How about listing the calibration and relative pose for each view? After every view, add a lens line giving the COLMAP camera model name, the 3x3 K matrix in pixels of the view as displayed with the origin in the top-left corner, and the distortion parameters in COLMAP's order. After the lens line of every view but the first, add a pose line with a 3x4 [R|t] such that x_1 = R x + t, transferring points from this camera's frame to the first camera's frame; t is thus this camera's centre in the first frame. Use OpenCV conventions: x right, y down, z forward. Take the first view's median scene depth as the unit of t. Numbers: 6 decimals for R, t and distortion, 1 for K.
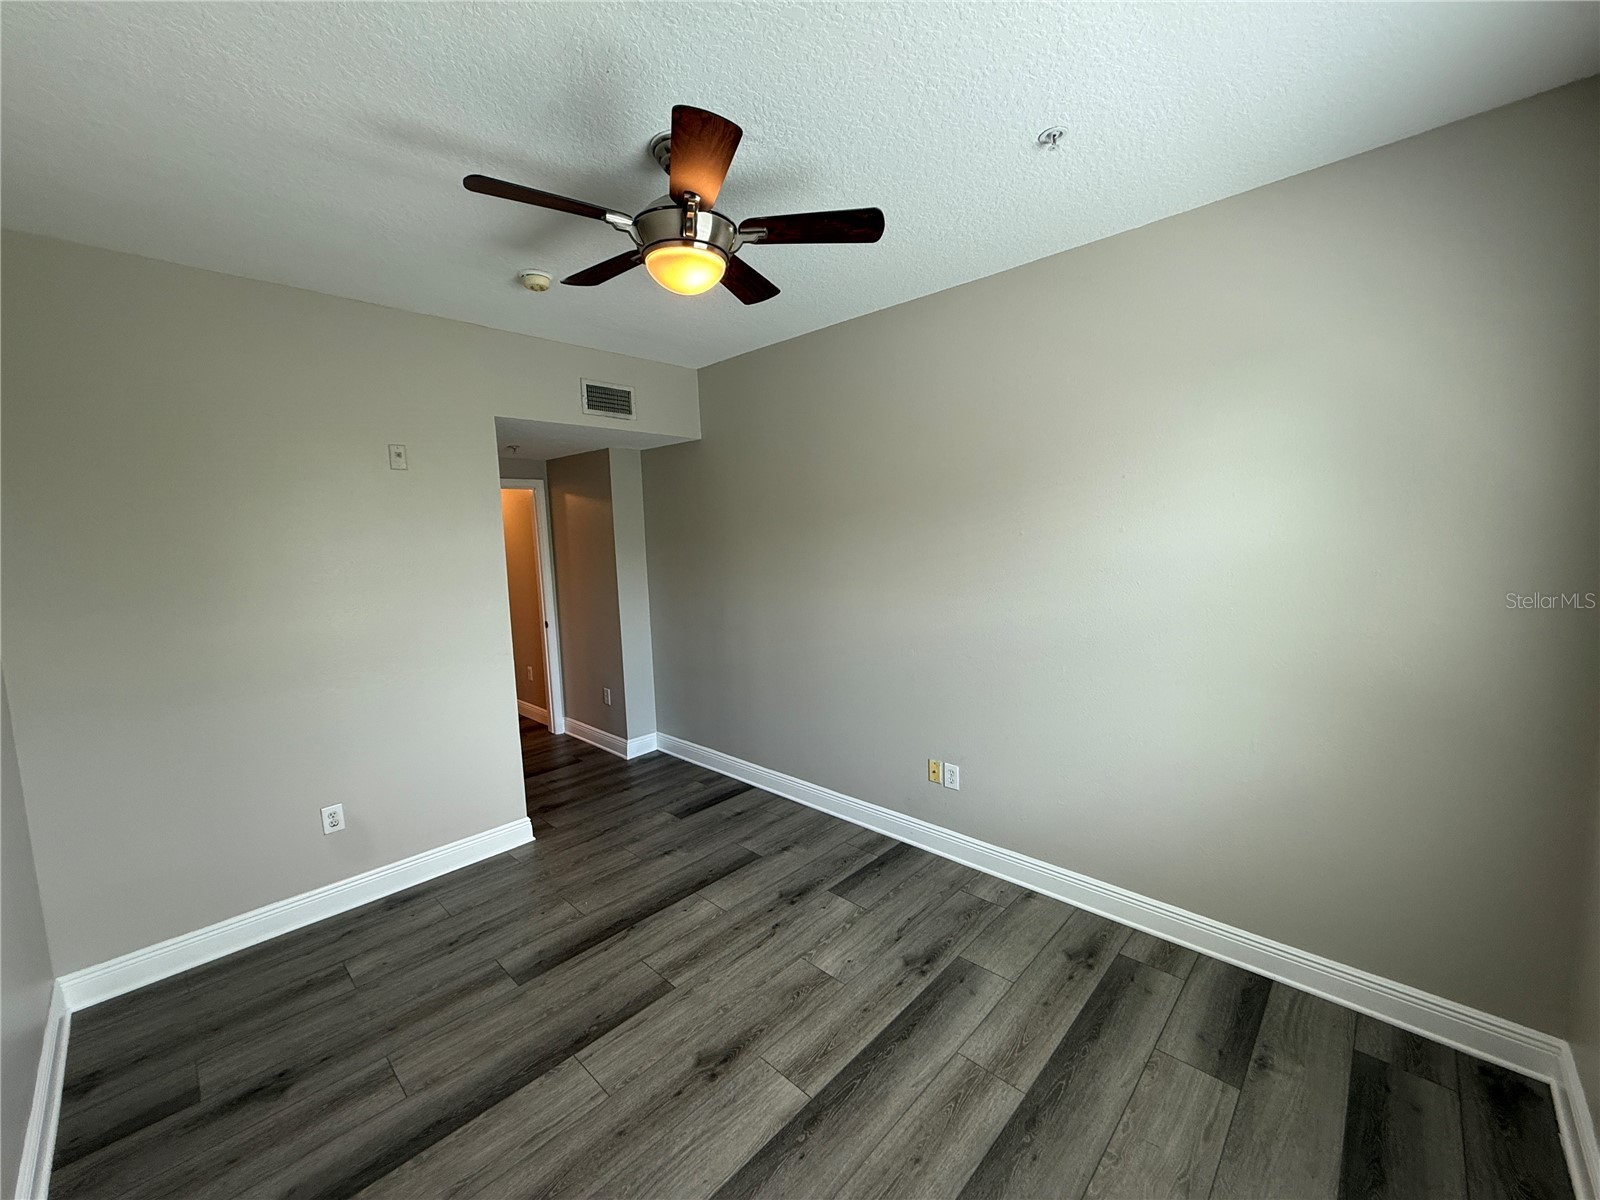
lens RADIAL K [[636.7, 0, 796.8], [0, 636.7, 595.6], [0, 0, 1]] dist [-0.001518, 0.000654]
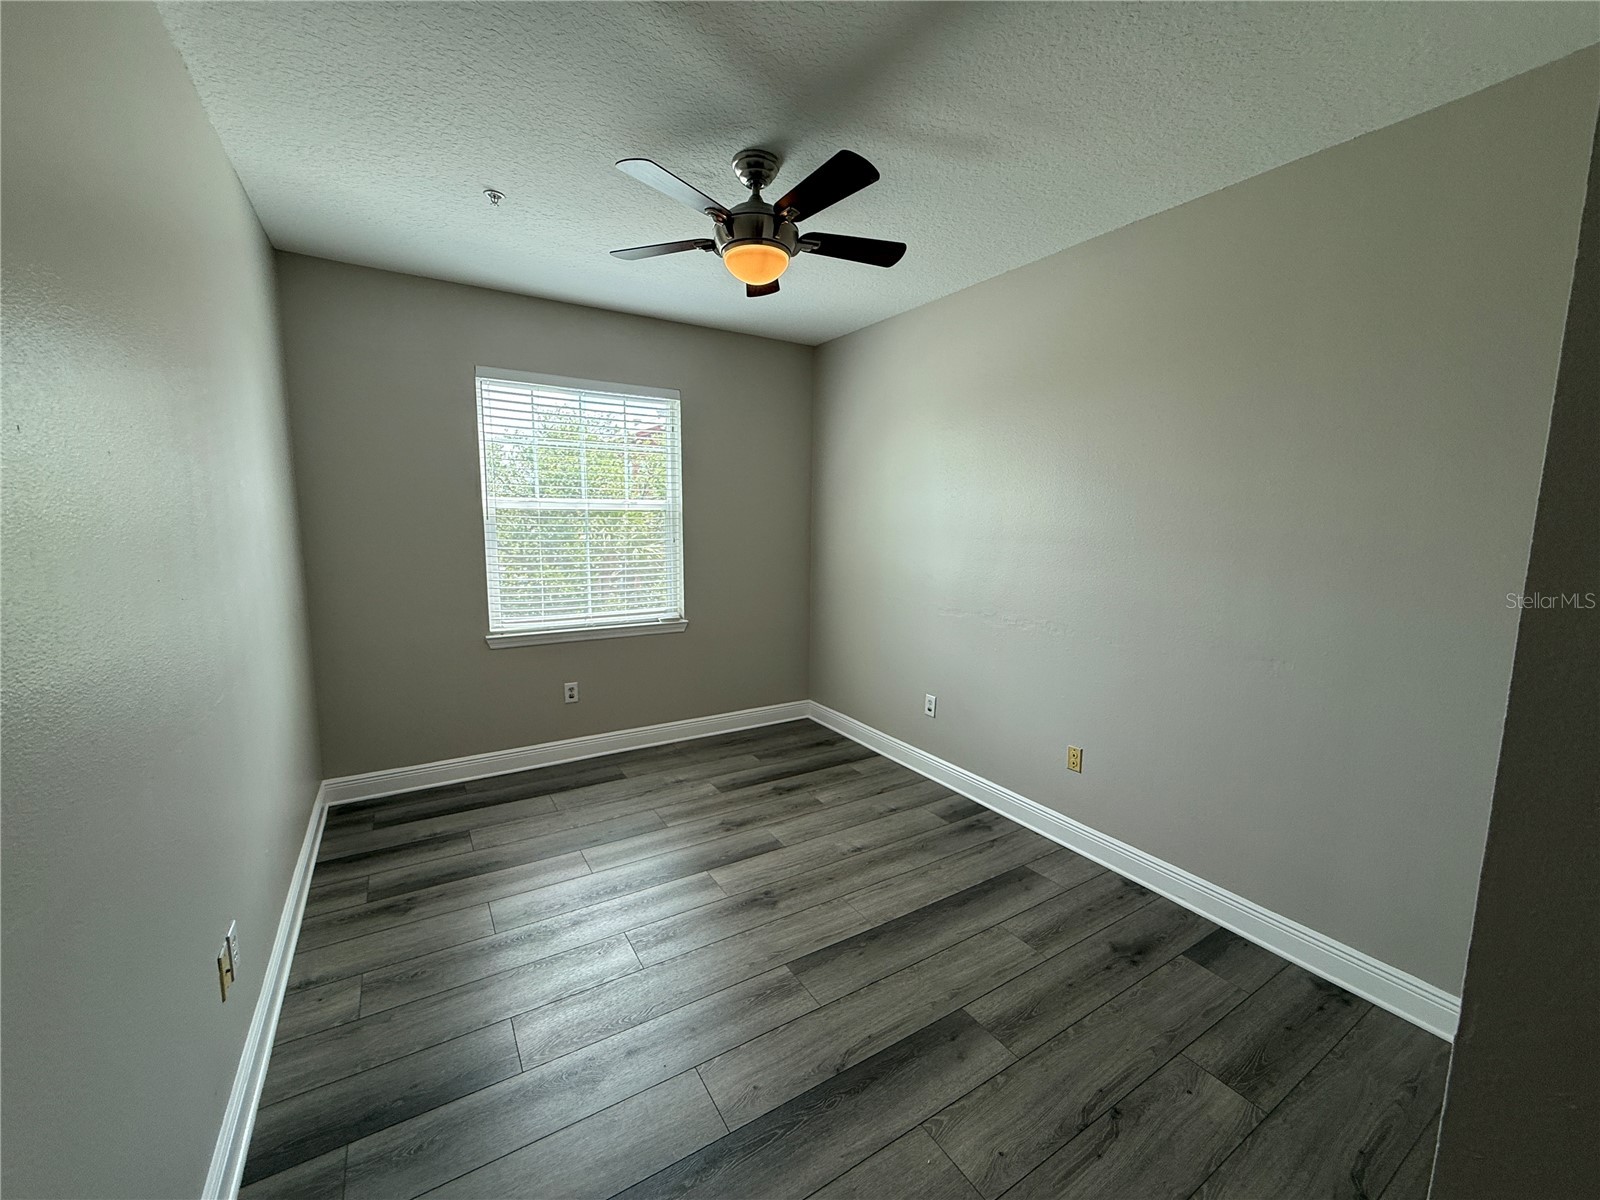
lens RADIAL K [[636.7, 0, 799.1], [0, 636.7, 618.5], [0, 0, 1]] dist [-0.001518, 0.000654]
pose [[-0.969374, -0.022514, 0.244555, -0.411058], [0.039824, 0.968200, 0.246988, -0.108157], [-0.242339, 0.249163, -0.937651, 1.678825]]
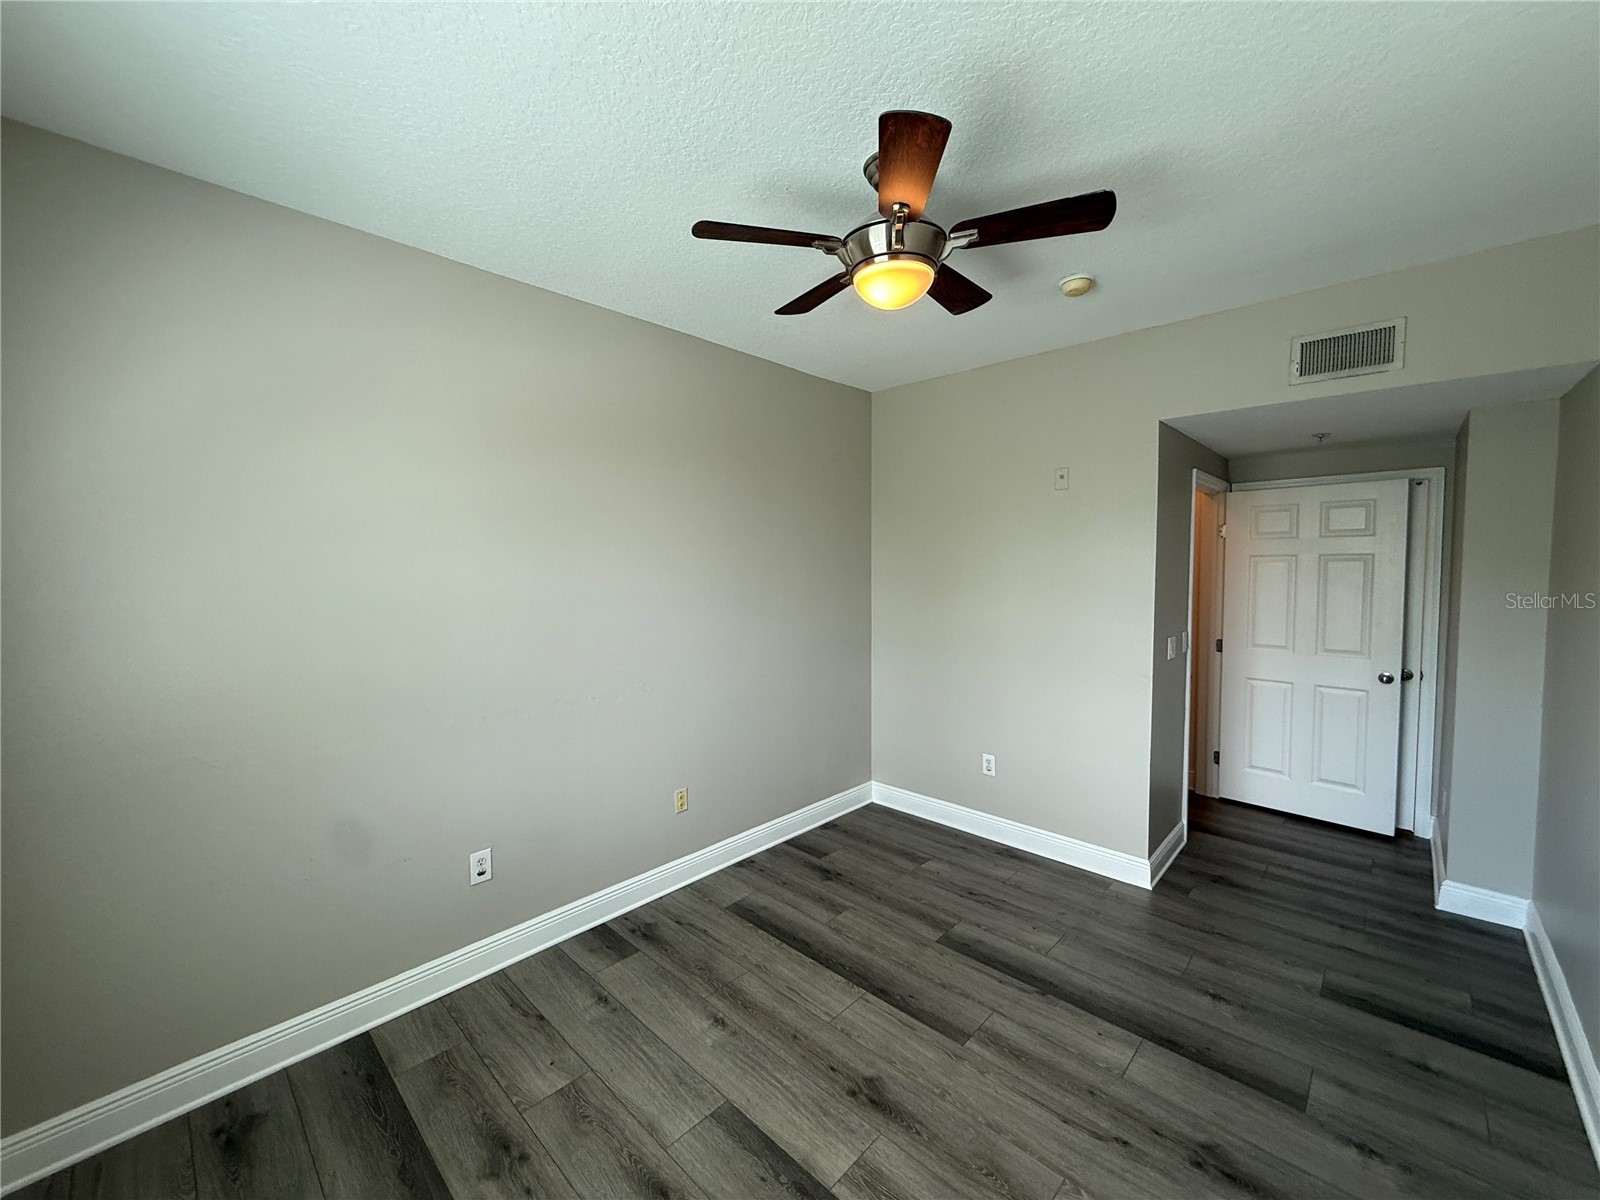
lens RADIAL K [[636.7, 0, 796.5], [0, 636.7, 598.4], [0, 0, 1]] dist [-0.001518, 0.000654]
pose [[0.002189, 0.088359, -0.996086, 0.636384], [-0.093919, 0.991704, 0.087764, -0.076325], [0.995577, 0.093360, 0.010469, 0.662890]]
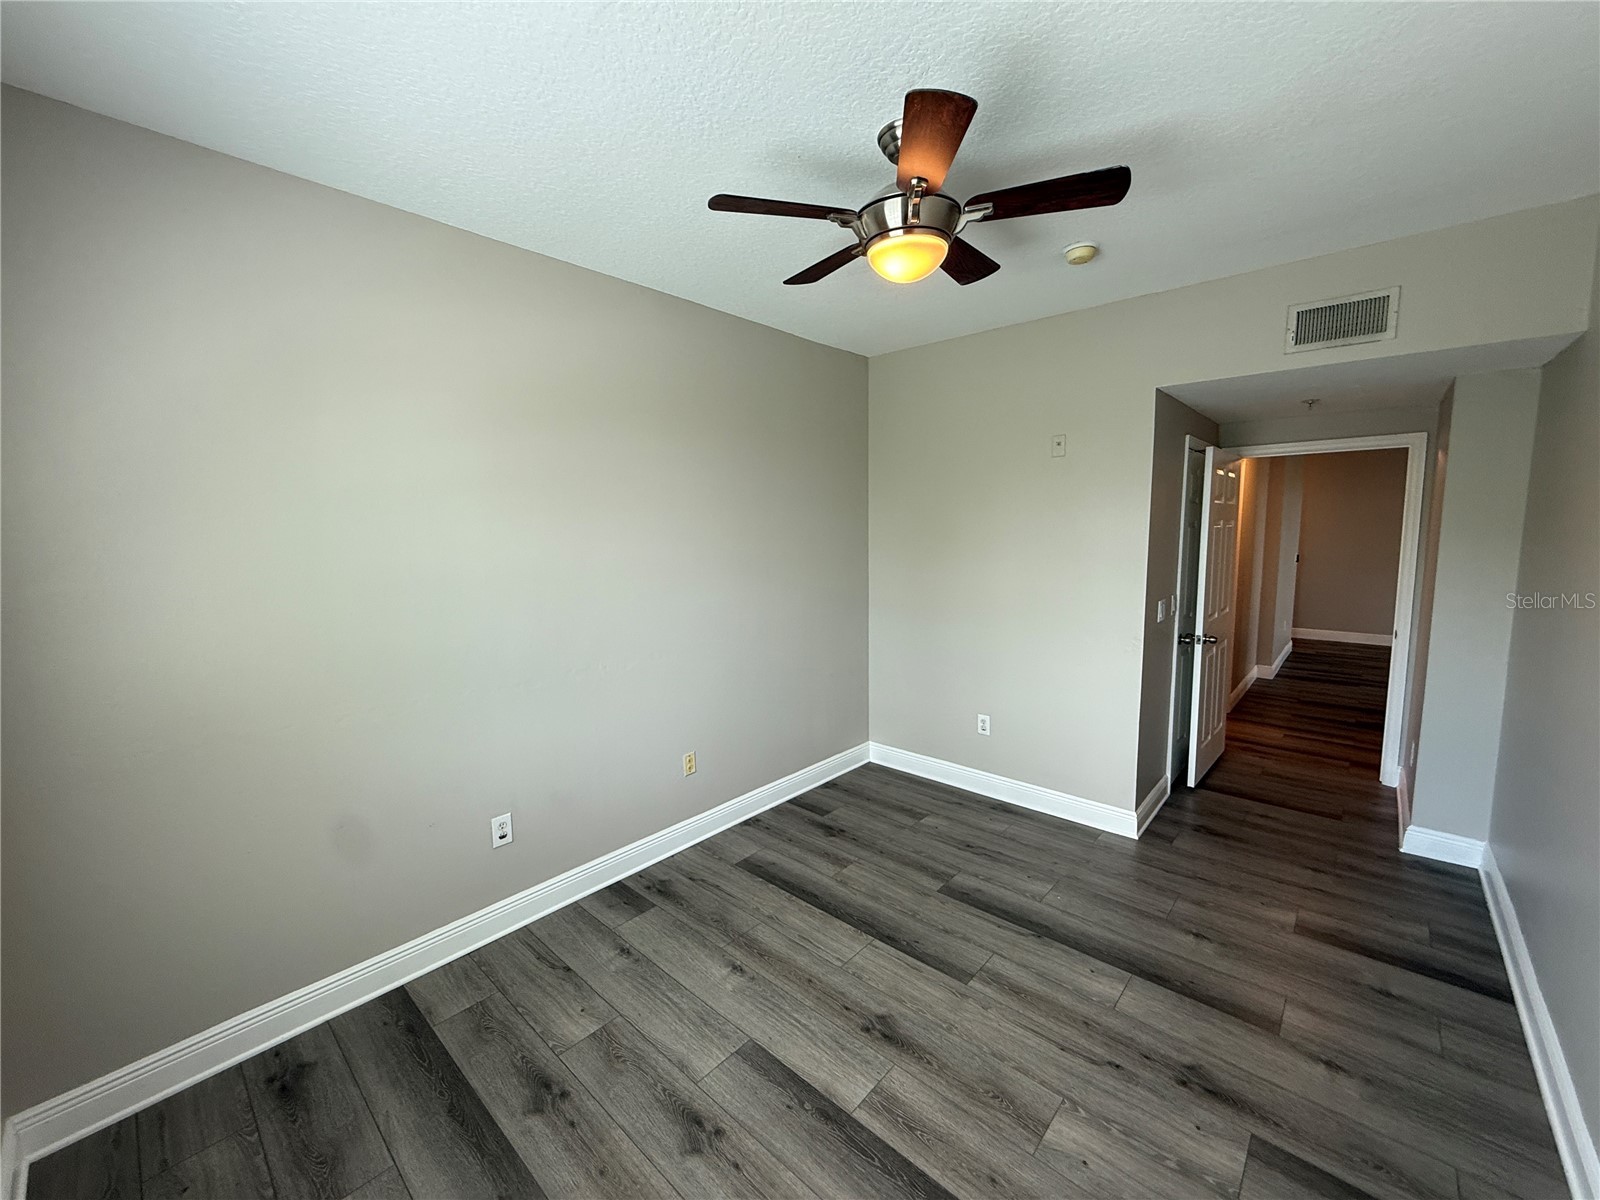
lens RADIAL K [[636.7, 0, 796.2], [0, 636.7, 597.6], [0, 0, 1]] dist [-0.001518, 0.000654]
pose [[0.026681, 0.146208, -0.988894, 0.658523], [-0.087254, 0.985811, 0.143398, -0.087526], [0.995829, 0.082459, 0.039060, 0.622718]]
